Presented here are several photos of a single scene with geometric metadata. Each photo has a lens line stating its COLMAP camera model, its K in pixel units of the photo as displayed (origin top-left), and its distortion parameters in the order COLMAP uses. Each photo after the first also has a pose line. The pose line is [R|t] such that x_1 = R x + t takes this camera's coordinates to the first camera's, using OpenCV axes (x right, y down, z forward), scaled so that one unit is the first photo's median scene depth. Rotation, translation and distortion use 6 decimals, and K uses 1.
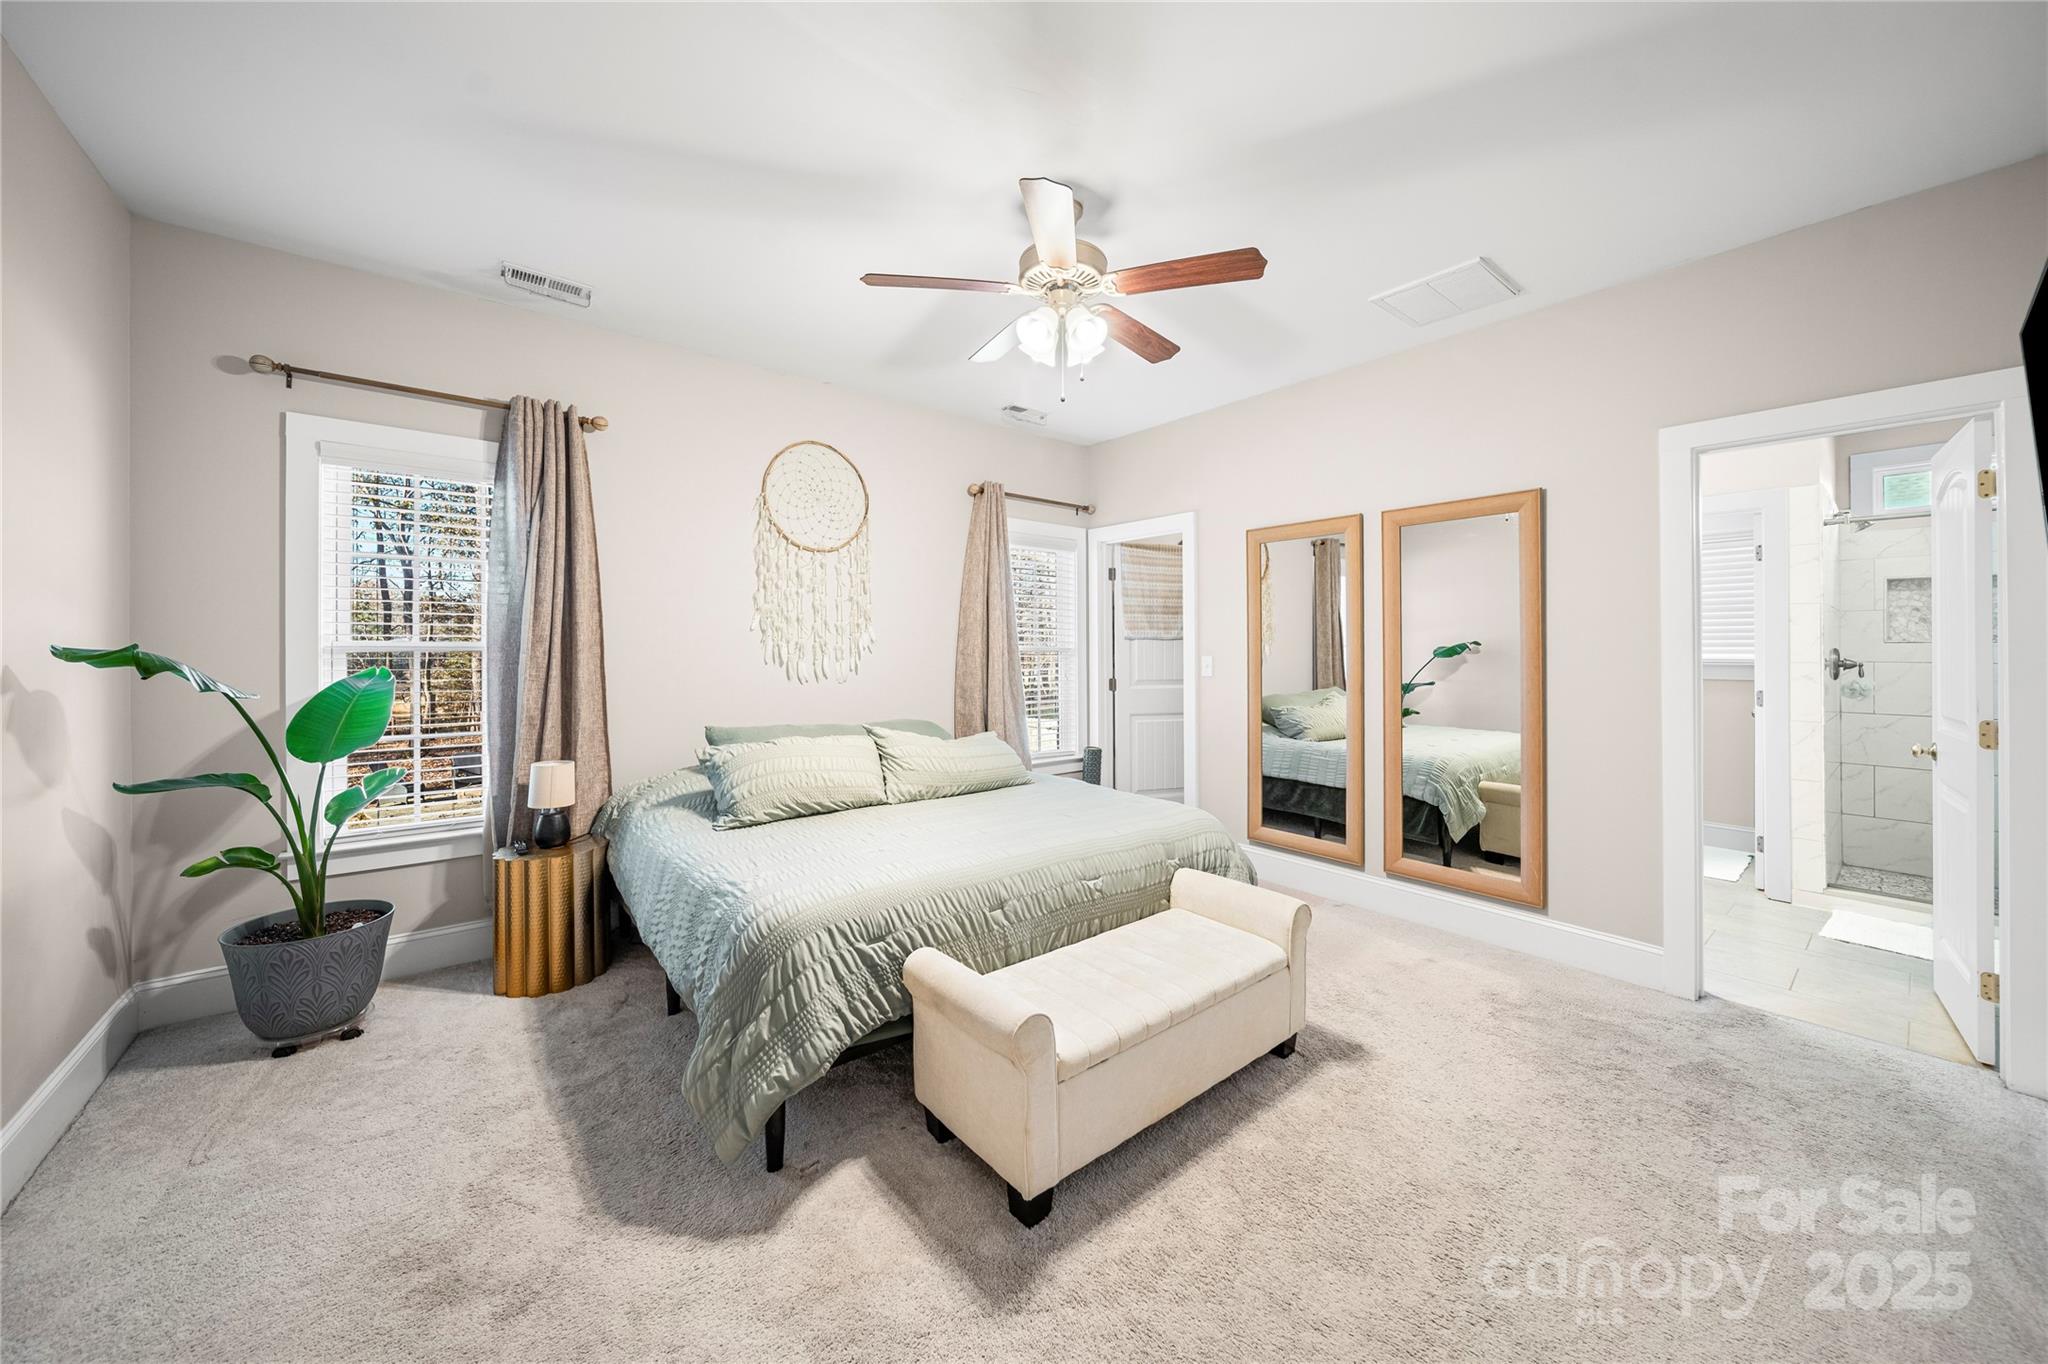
lens RADIAL K [[733.9, 0, 1043.2], [0, 733.9, 657.2], [0, 0, 1]] dist [-0.001396, -0.000156]
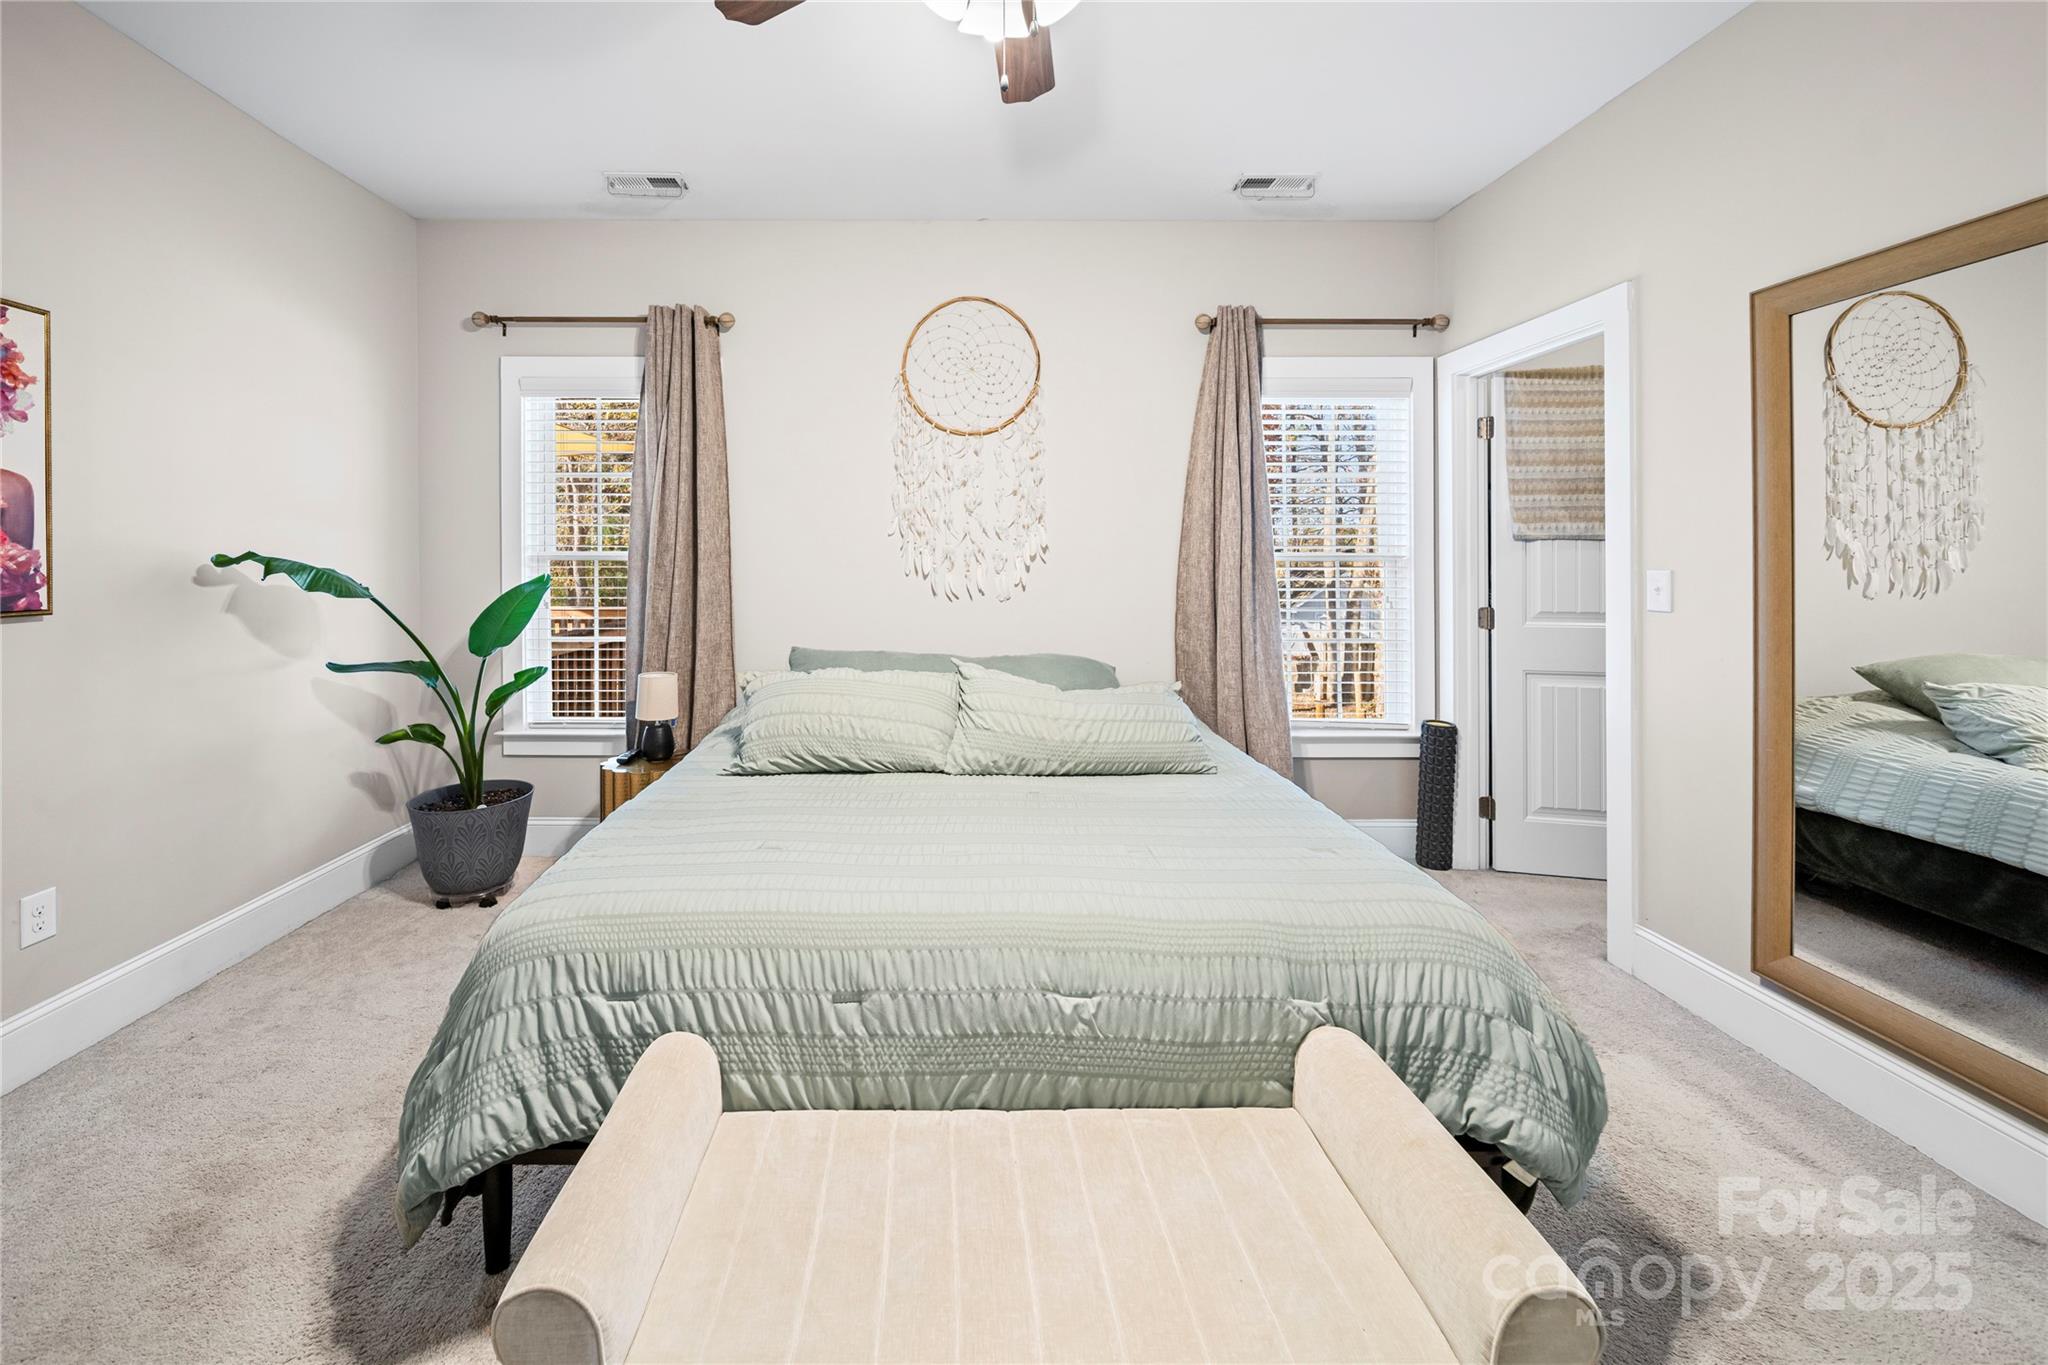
lens RADIAL K [[765.0, 0, 1037.0], [0, 765.0, 576.6], [0, 0, 1]] dist [-0.001110, -0.000136]
pose [[0.766668, 0.009923, -0.641967, 0.361086], [-0.006009, 0.999948, 0.008281, 0.002655], [0.642015, -0.002491, 0.766688, 0.527918]]
